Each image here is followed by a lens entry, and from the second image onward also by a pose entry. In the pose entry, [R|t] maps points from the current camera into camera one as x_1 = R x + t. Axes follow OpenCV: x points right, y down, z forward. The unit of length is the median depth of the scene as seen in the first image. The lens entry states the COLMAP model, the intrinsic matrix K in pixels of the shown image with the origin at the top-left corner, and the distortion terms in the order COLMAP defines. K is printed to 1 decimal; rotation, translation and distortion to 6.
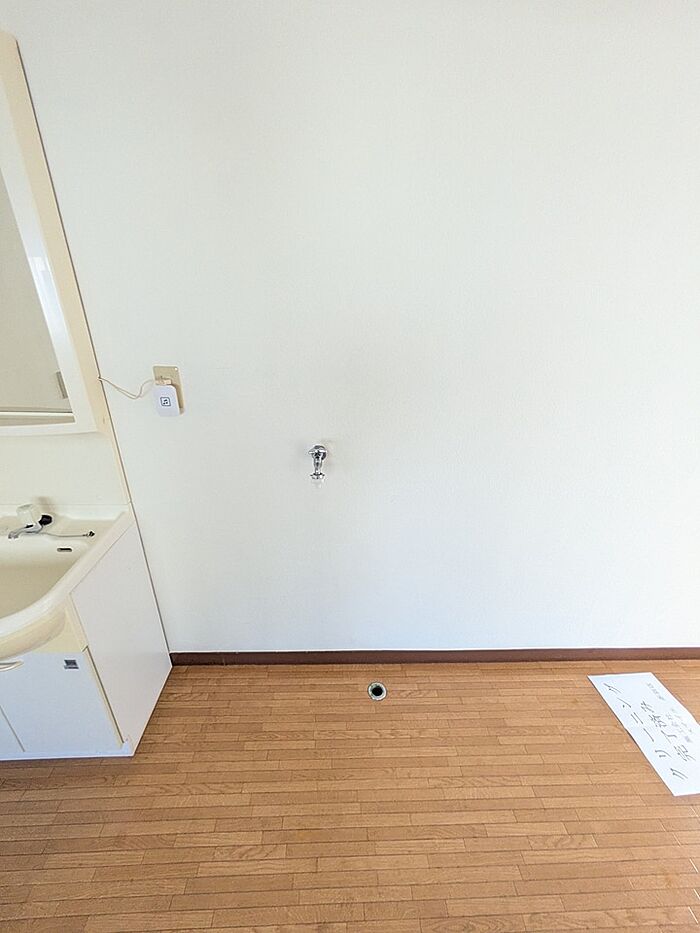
lens RADIAL K [[368.8, 0, 350.0], [0, 368.8, 466.5], [0, 0, 1]] dist [0.001000, 0.000402]
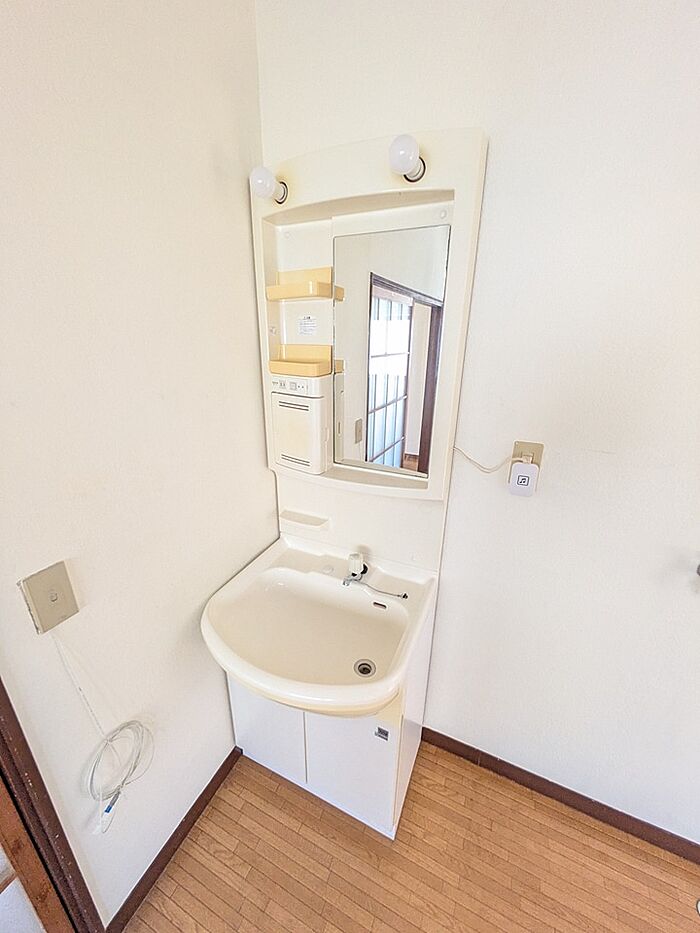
lens RADIAL K [[368.8, 0, 350.0], [0, 368.8, 466.5], [0, 0, 1]] dist [0.001000, 0.000402]
pose [[0.888261, 0.123122, -0.442531, -0.387949], [-0.165783, 0.984403, -0.058881, -0.068216], [0.428379, 0.125665, 0.894818, 0.003982]]
